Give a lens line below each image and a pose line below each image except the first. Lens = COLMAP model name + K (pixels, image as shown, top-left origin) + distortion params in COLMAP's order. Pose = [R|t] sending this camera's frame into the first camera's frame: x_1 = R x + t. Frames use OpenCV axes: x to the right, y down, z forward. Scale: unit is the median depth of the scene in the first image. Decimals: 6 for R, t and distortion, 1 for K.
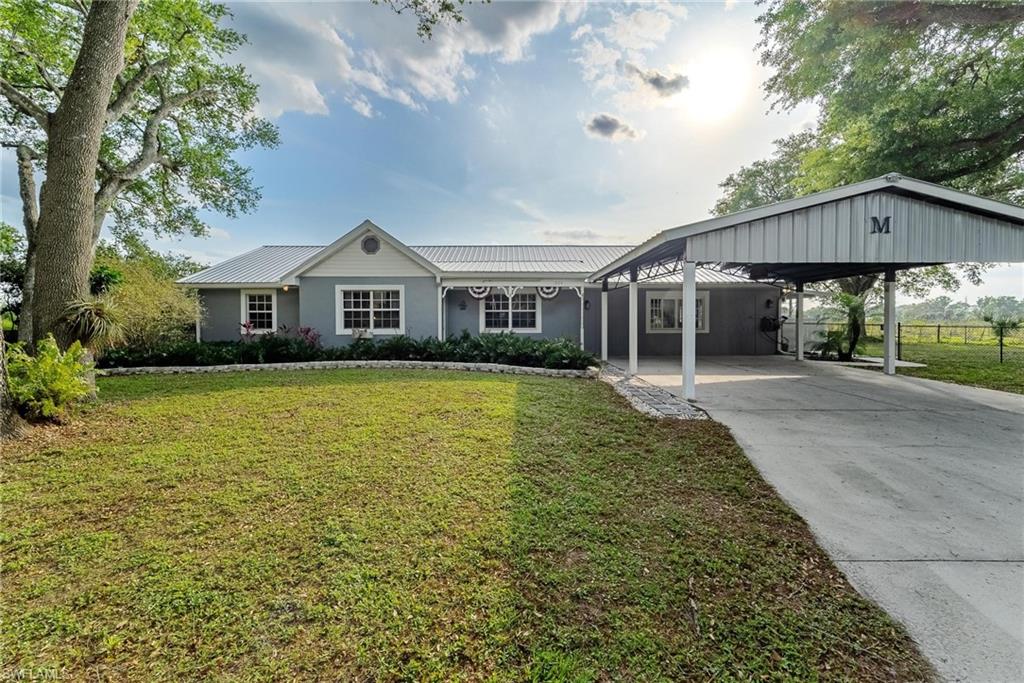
lens RADIAL K [[415.1, 0, 513.1], [0, 415.1, 338.3], [0, 0, 1]] dist [0.003113, -0.000159]
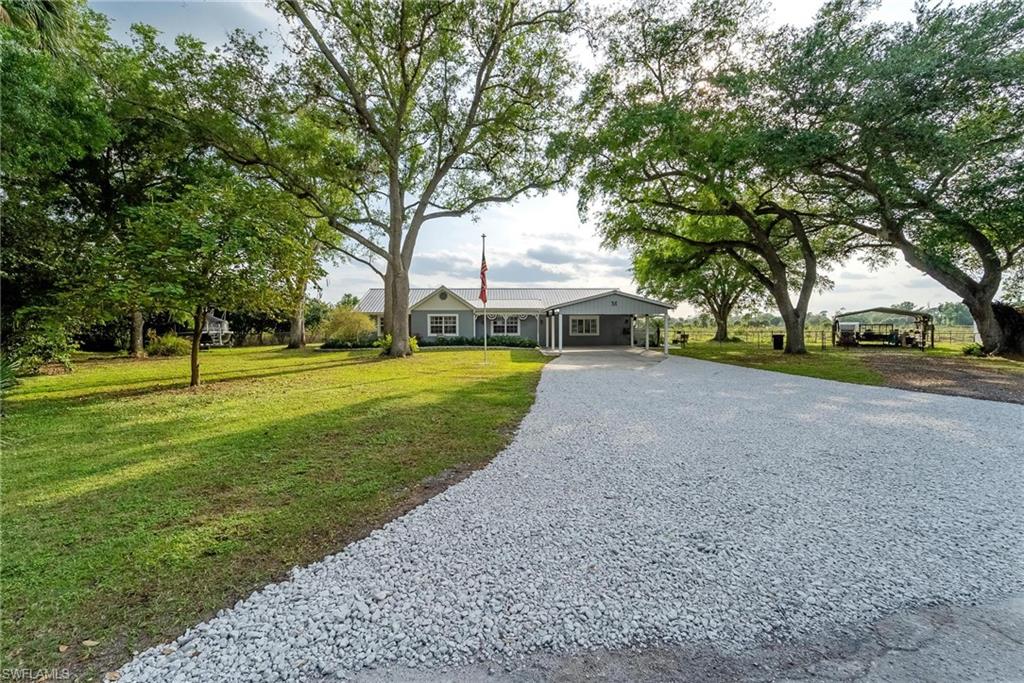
lens RADIAL K [[415.1, 0, 511.8], [0, 415.1, 338.8], [0, 0, 1]] dist [0.003113, -0.000159]
pose [[0.999571, -0.002837, 0.029154, -0.040094], [0.003206, 0.999915, -0.012632, 0.033892], [-0.029115, 0.012720, 0.999495, -1.222890]]
